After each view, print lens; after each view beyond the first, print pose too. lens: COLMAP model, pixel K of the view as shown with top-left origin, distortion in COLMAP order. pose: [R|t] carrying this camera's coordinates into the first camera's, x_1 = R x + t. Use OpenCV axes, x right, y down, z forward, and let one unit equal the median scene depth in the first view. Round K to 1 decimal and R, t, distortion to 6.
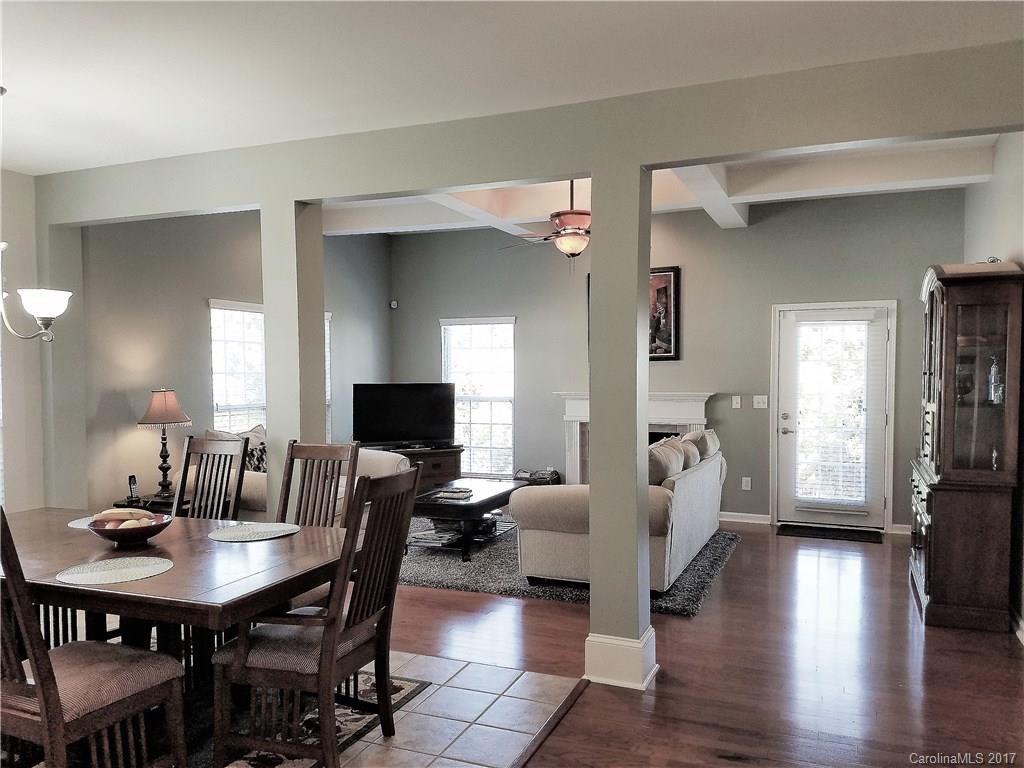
lens RADIAL K [[770.6, 0, 516.6], [0, 770.6, 404.6], [0, 0, 1]] dist [0.221061, -0.336550]
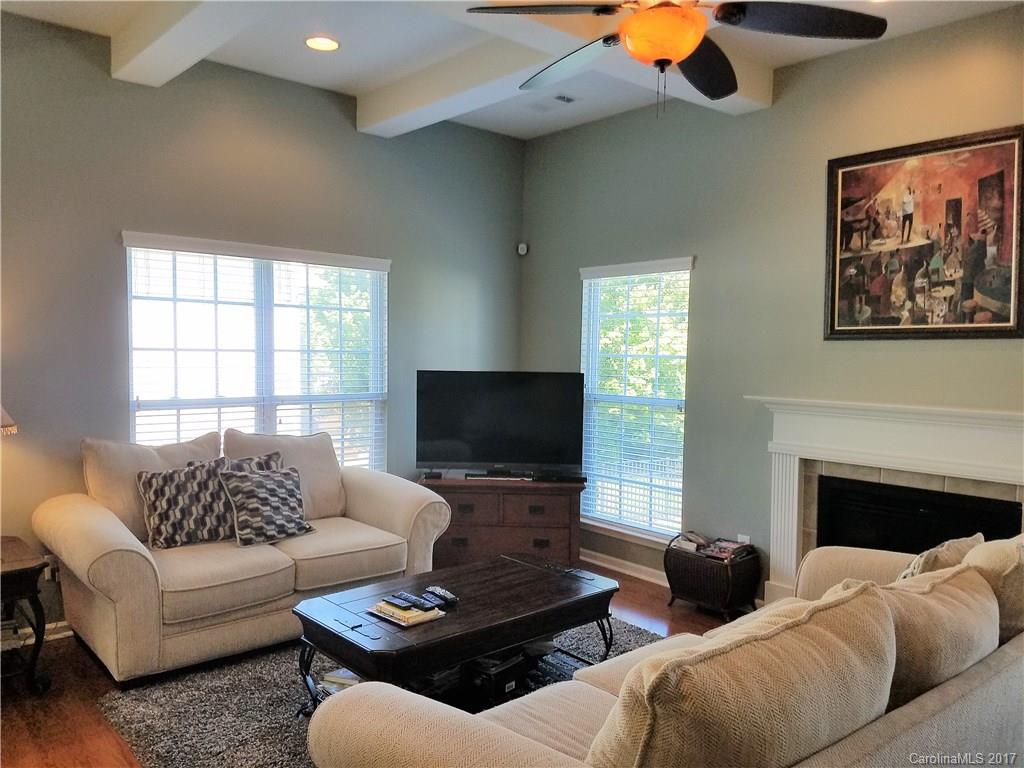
lens RADIAL K [[745.0, 0, 510.1], [0, 745.0, 414.8], [0, 0, 1]] dist [0.031035, -0.093202]
pose [[0.896287, 0.055445, -0.439994, 0.143766], [-0.037605, 0.998082, 0.049169, -0.024929], [0.441876, -0.027524, 0.896654, 0.534586]]
